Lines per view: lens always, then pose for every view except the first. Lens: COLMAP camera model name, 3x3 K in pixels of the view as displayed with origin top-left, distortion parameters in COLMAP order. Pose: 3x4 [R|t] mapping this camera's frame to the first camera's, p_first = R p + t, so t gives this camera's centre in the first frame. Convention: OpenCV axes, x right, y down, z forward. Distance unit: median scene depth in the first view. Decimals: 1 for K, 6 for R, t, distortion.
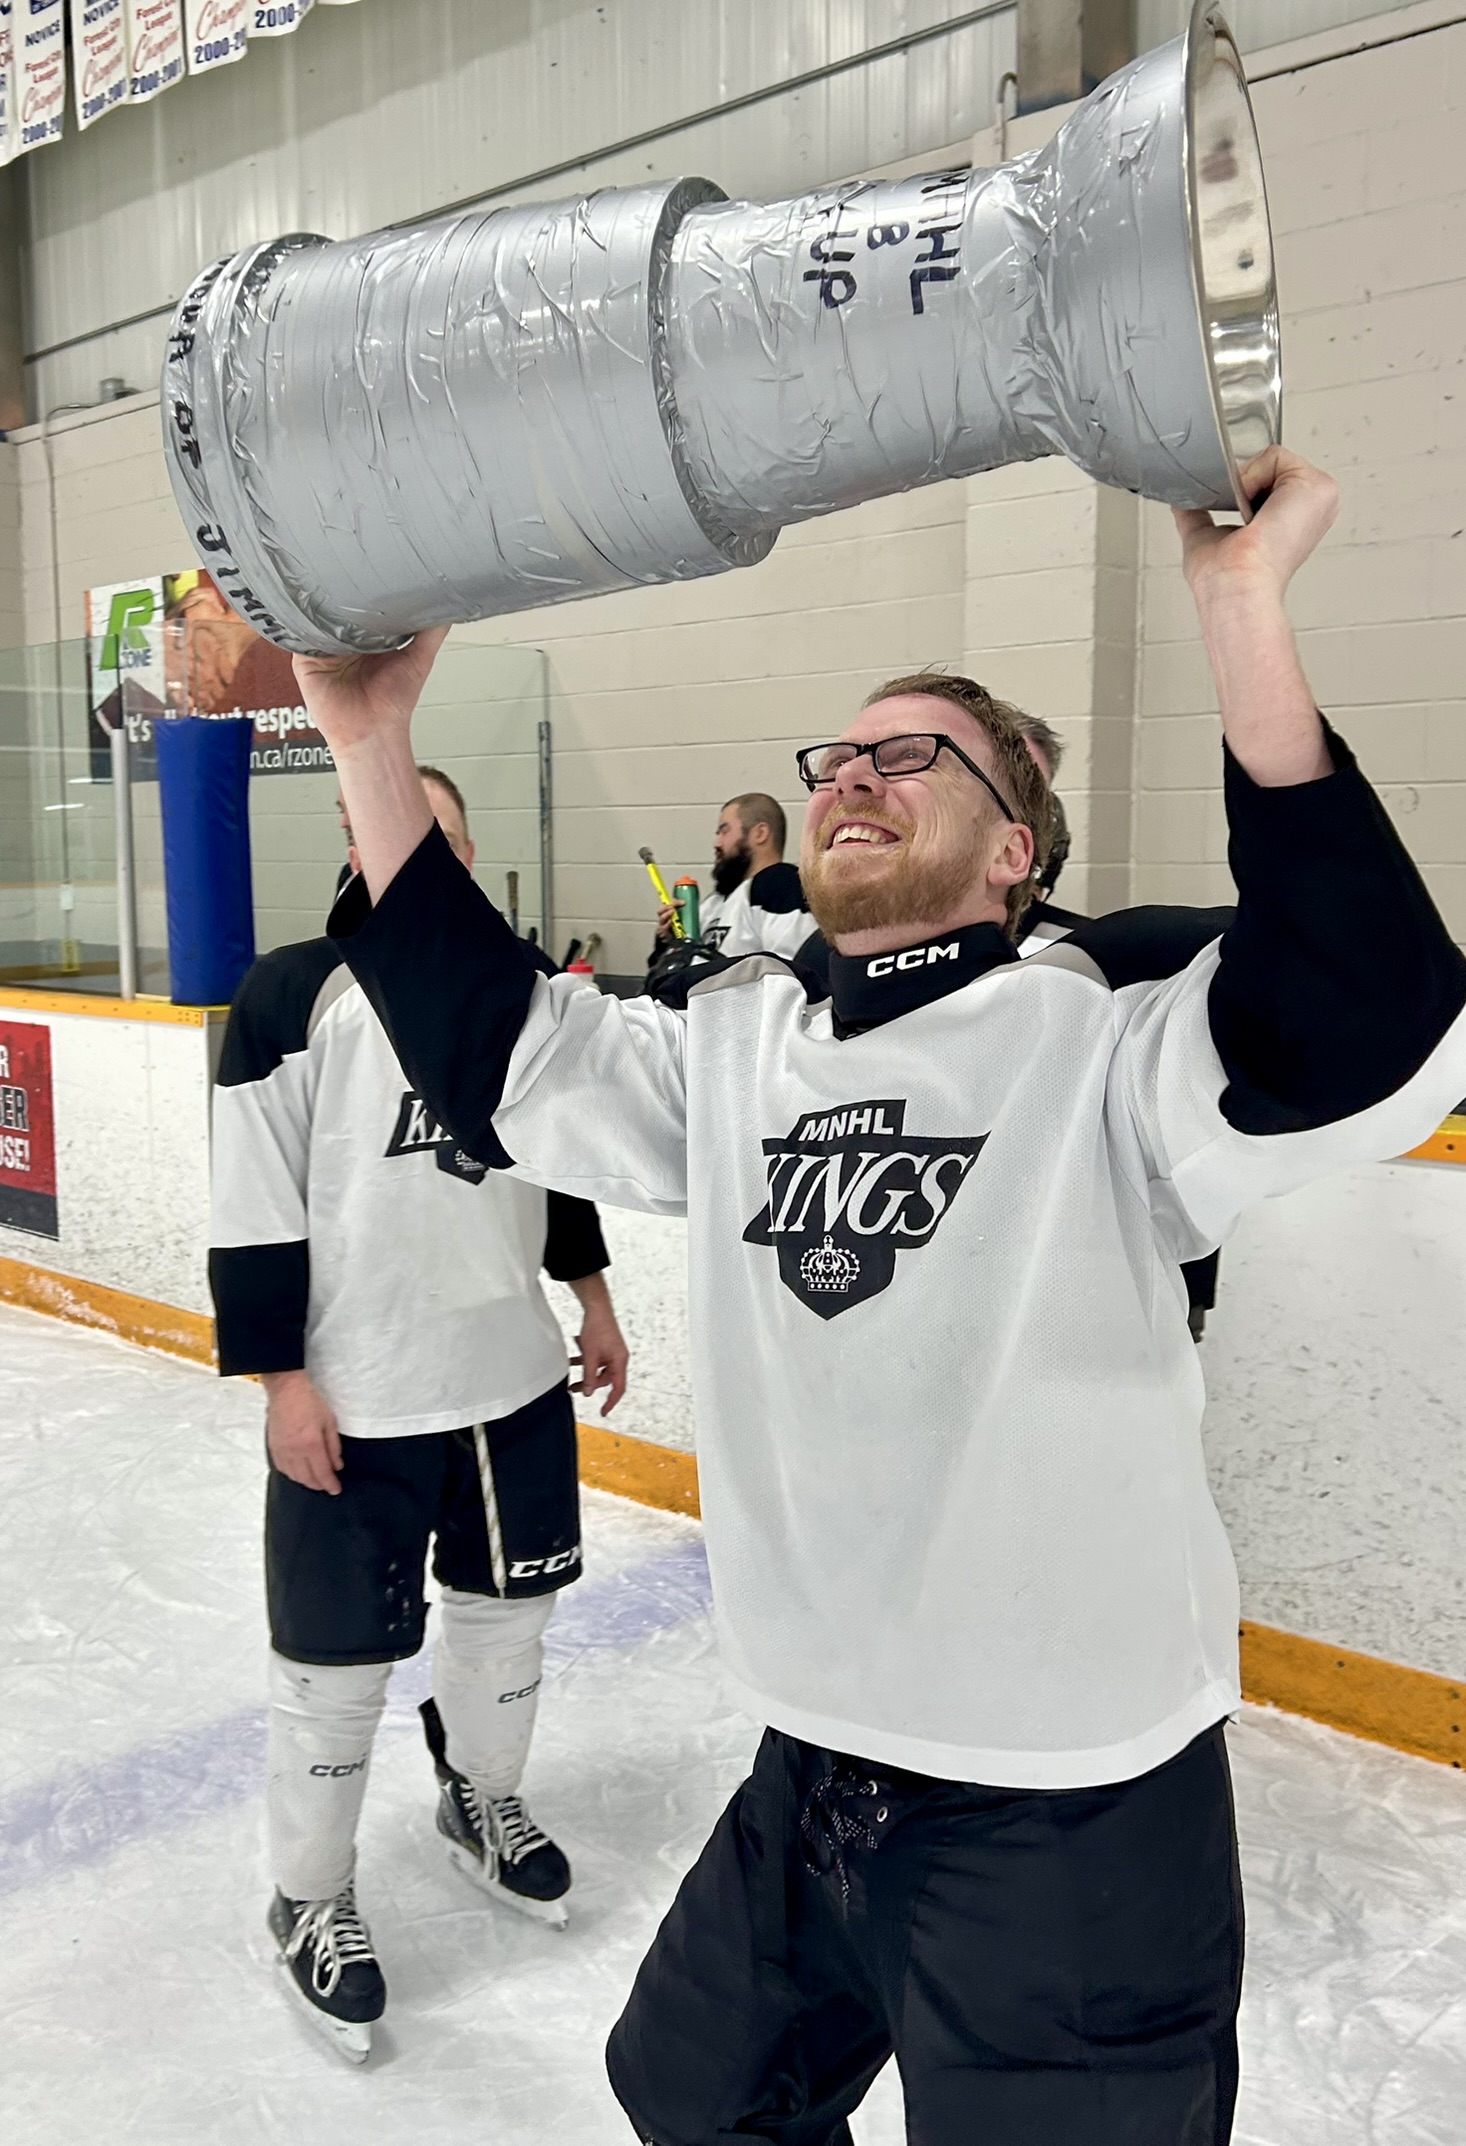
lens RADIAL K [[1972.1, 0, 662.8], [0, 1972.1, 1021.0], [0, 0, 1]] dist [-0.013775, 0.000000]
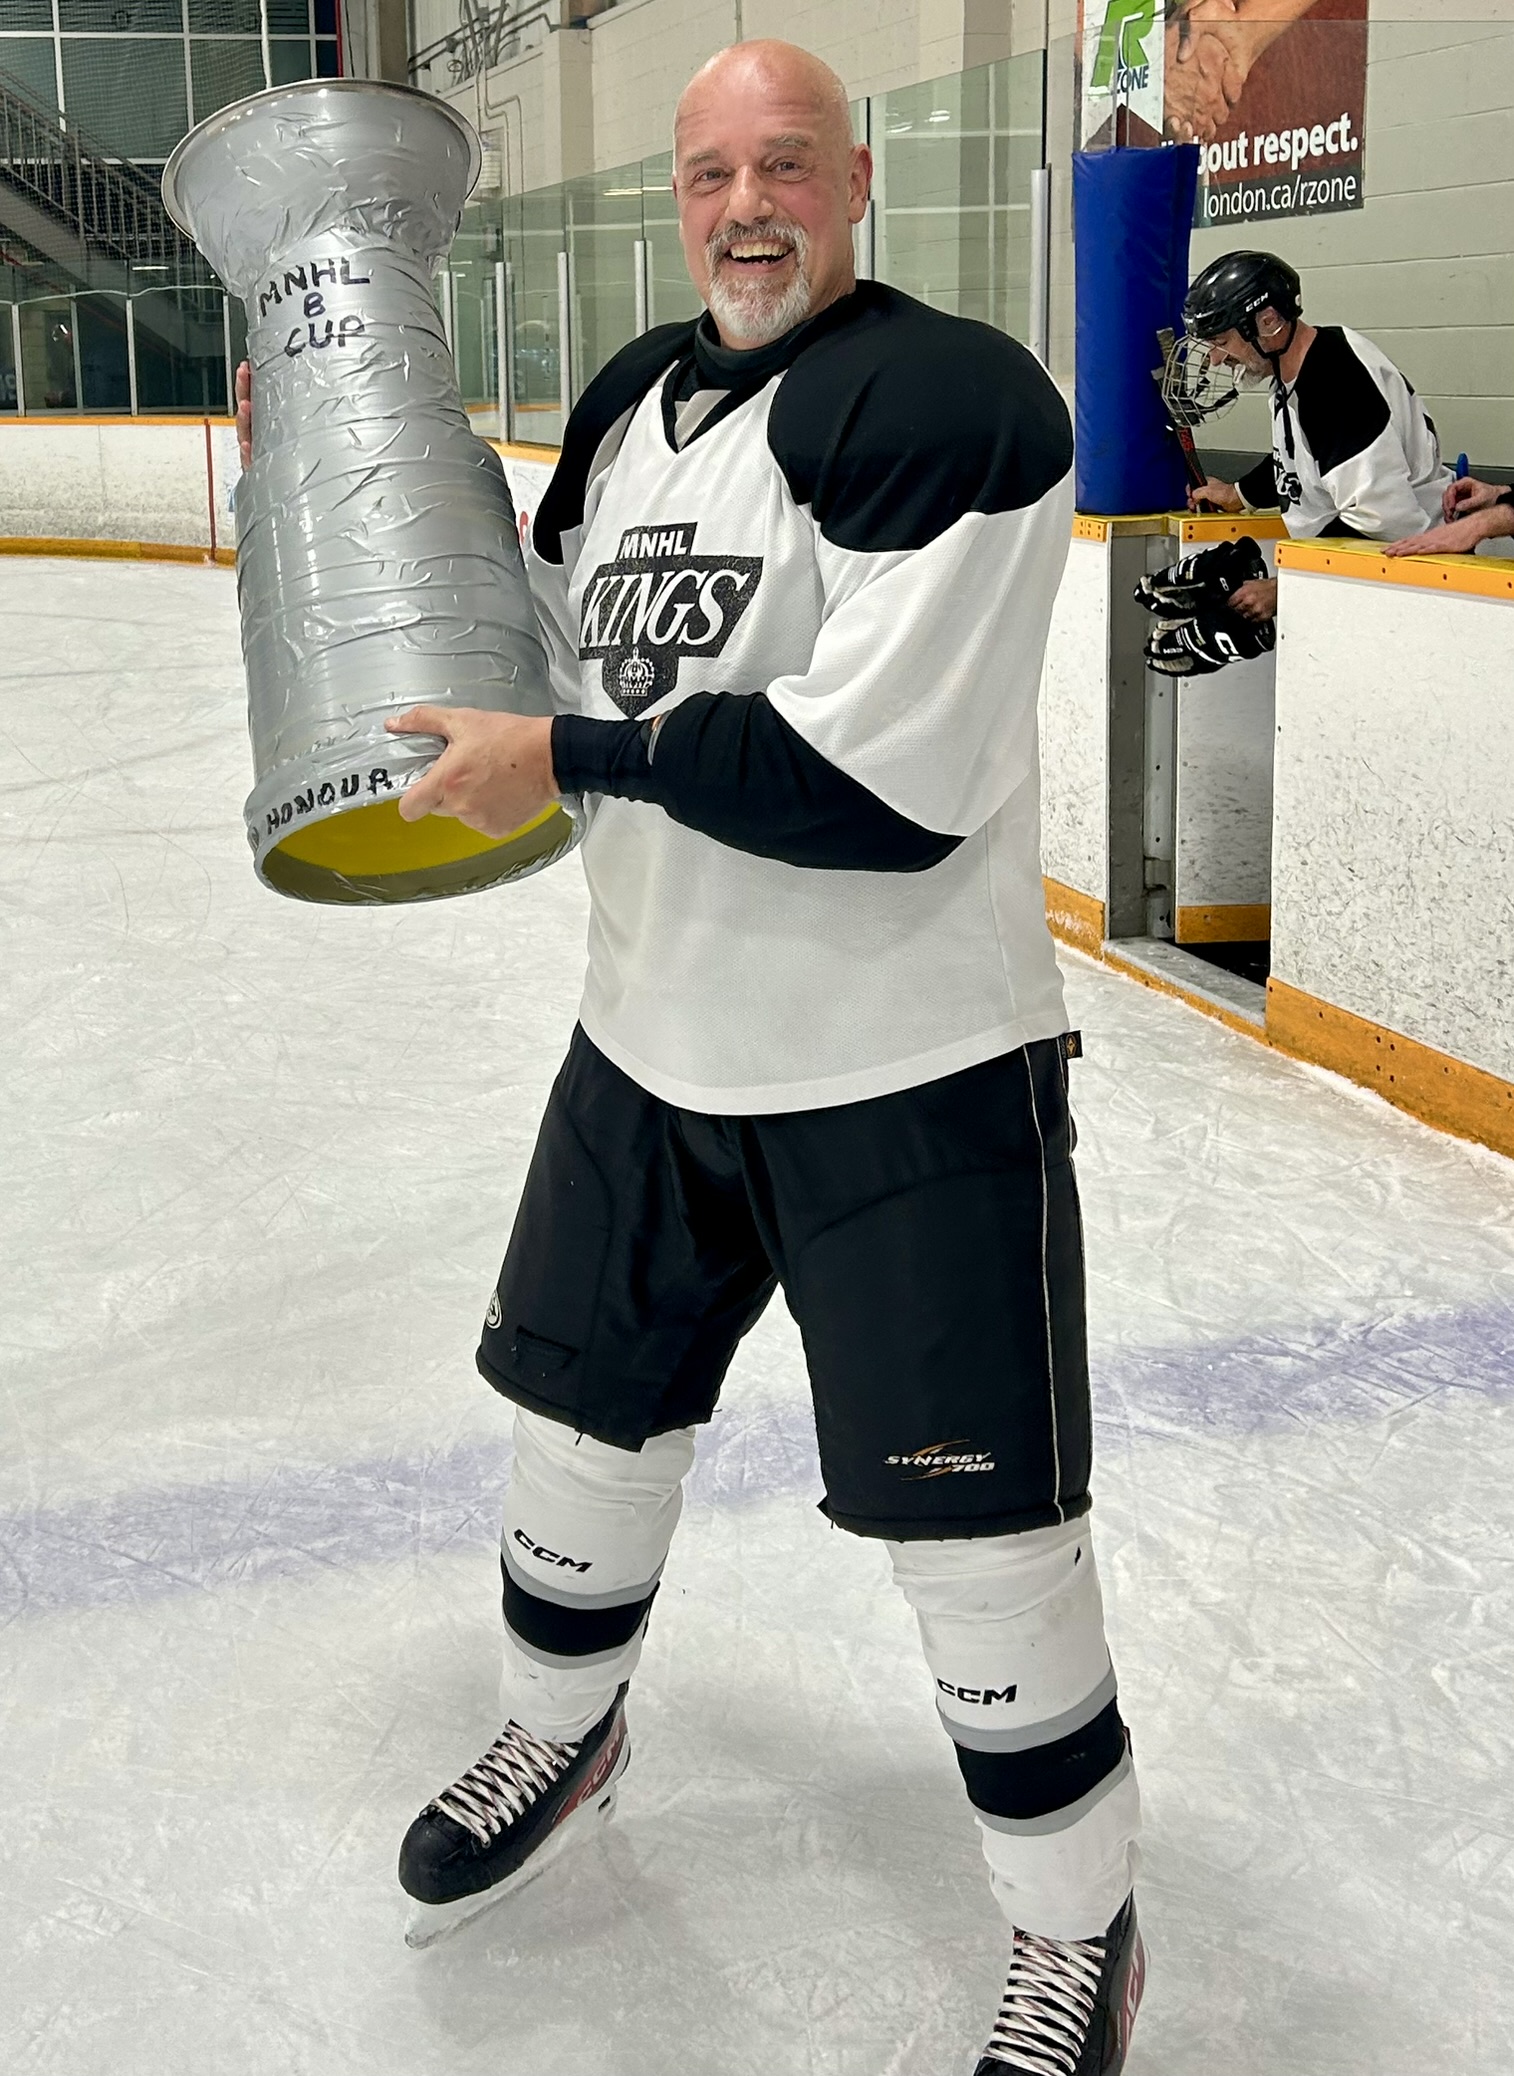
lens RADIAL K [[2387.9, 0, 666.1], [0, 2387.9, 803.7], [0, 0, 1]] dist [-0.030869, 0.000000]
pose [[0.855436, 0.080142, -0.511670, 0.116945], [-0.024759, 0.993154, 0.114162, 0.002989], [0.517316, -0.084990, 0.851564, 0.076326]]
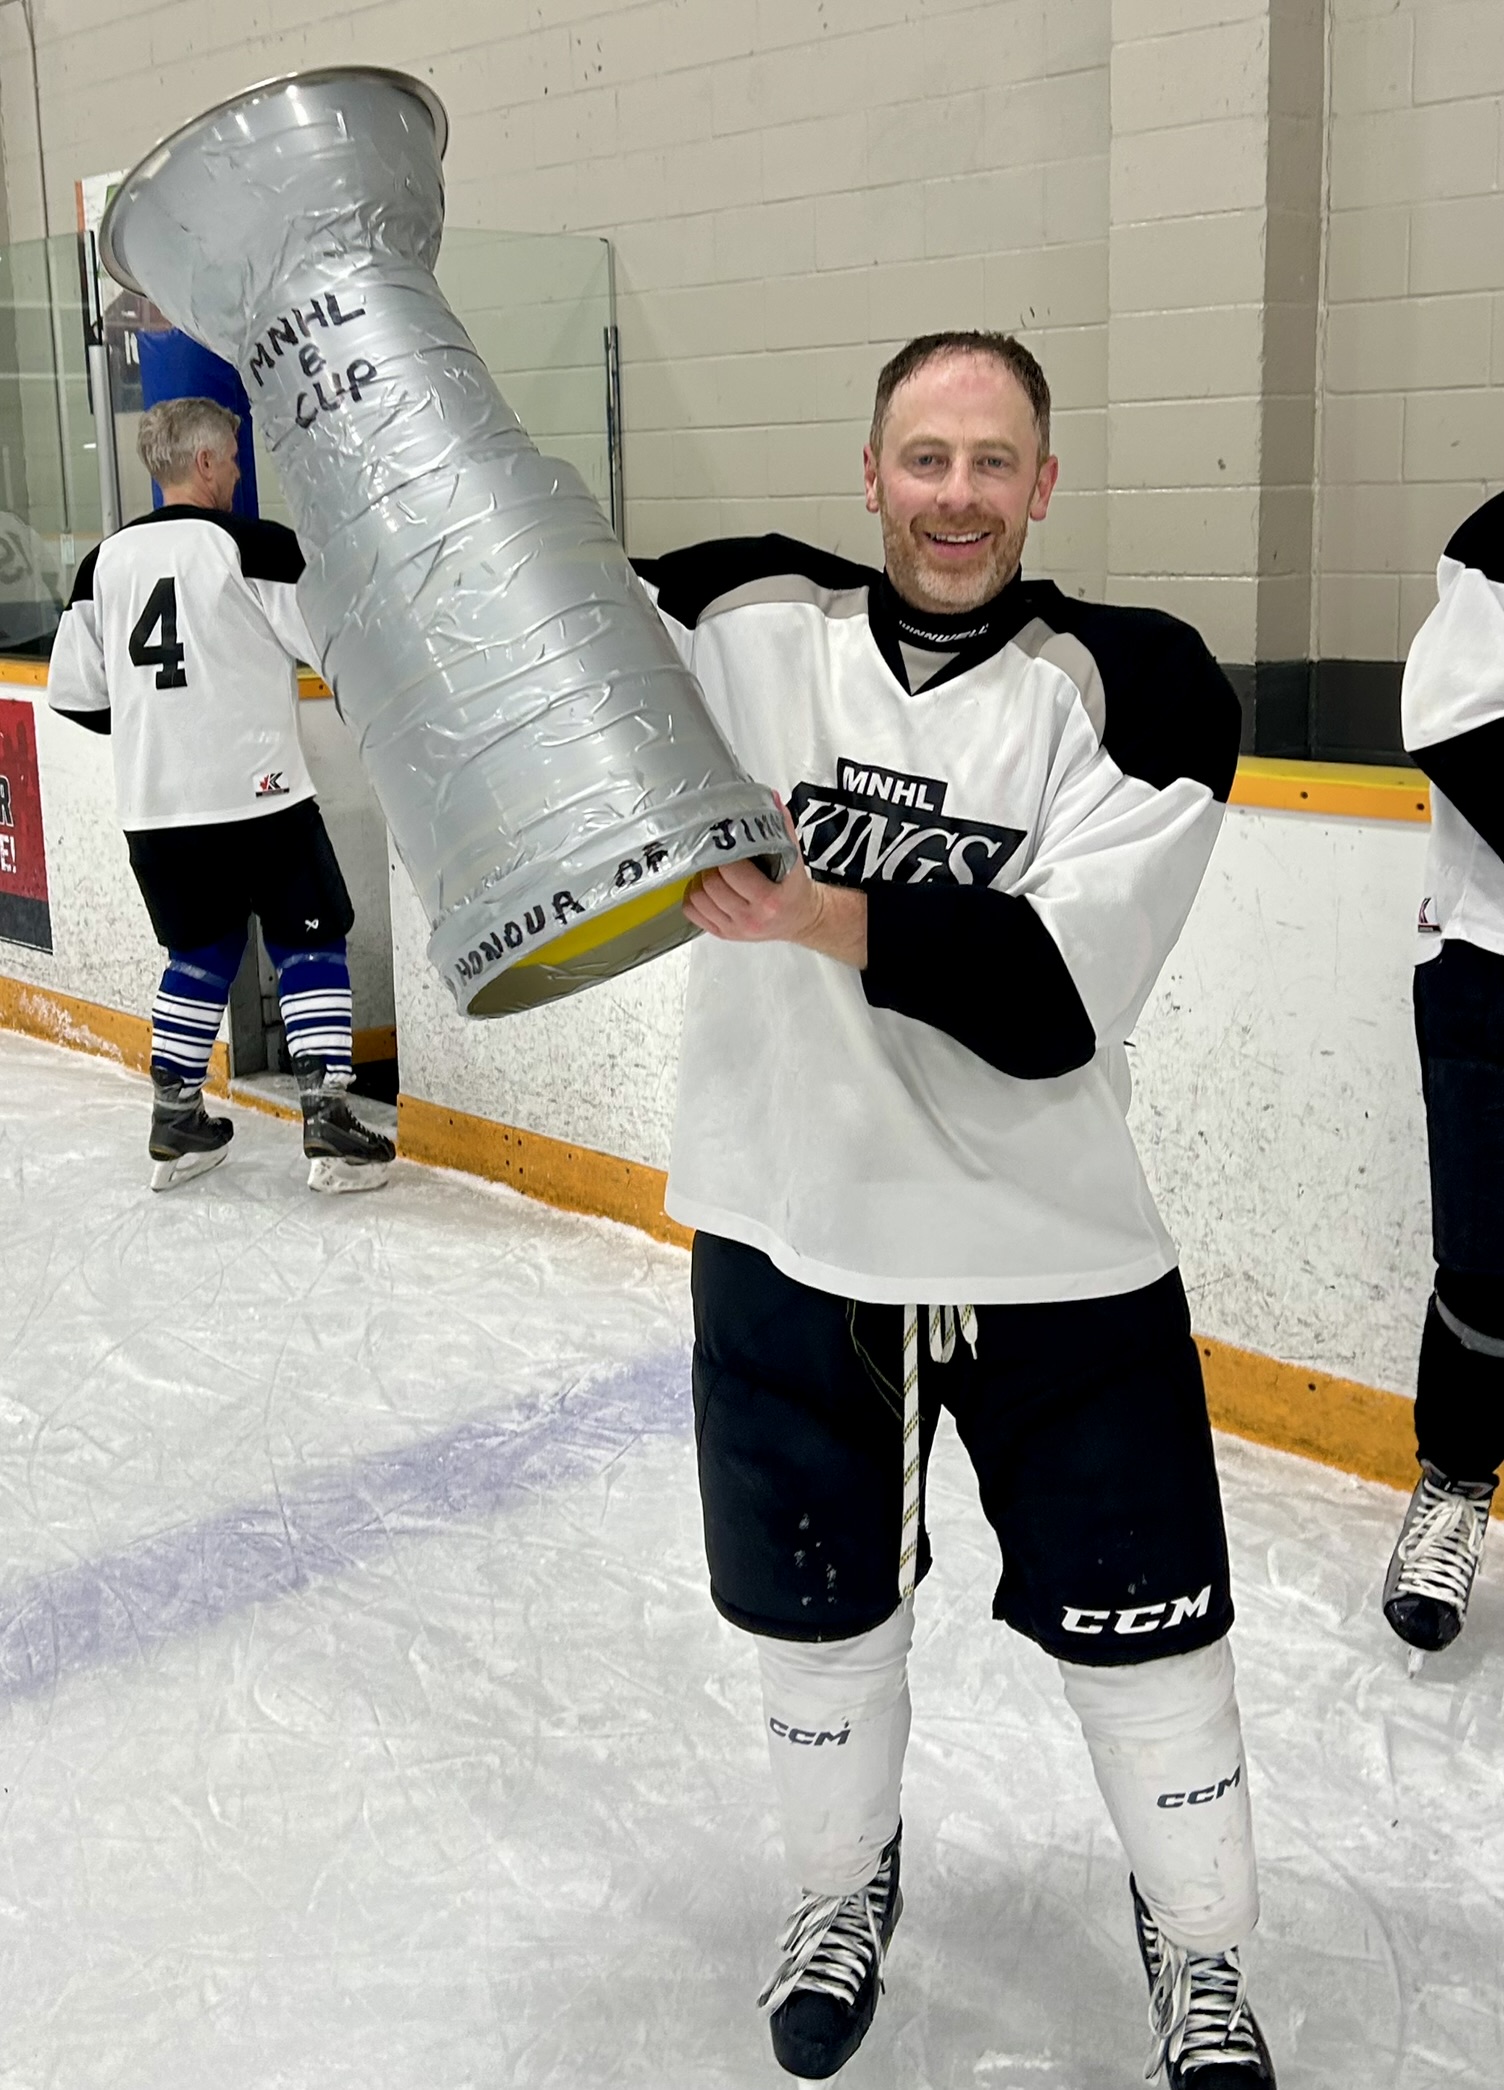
lens RADIAL K [[2240.1, 0, 716.1], [0, 2240.1, 859.2], [0, 0, 1]] dist [-0.011314, 0.000000]
pose [[0.998530, -0.011677, -0.052933, 0.036957], [0.015953, 0.996579, 0.081092, -0.004428], [0.051805, -0.081818, 0.995300, 0.049126]]
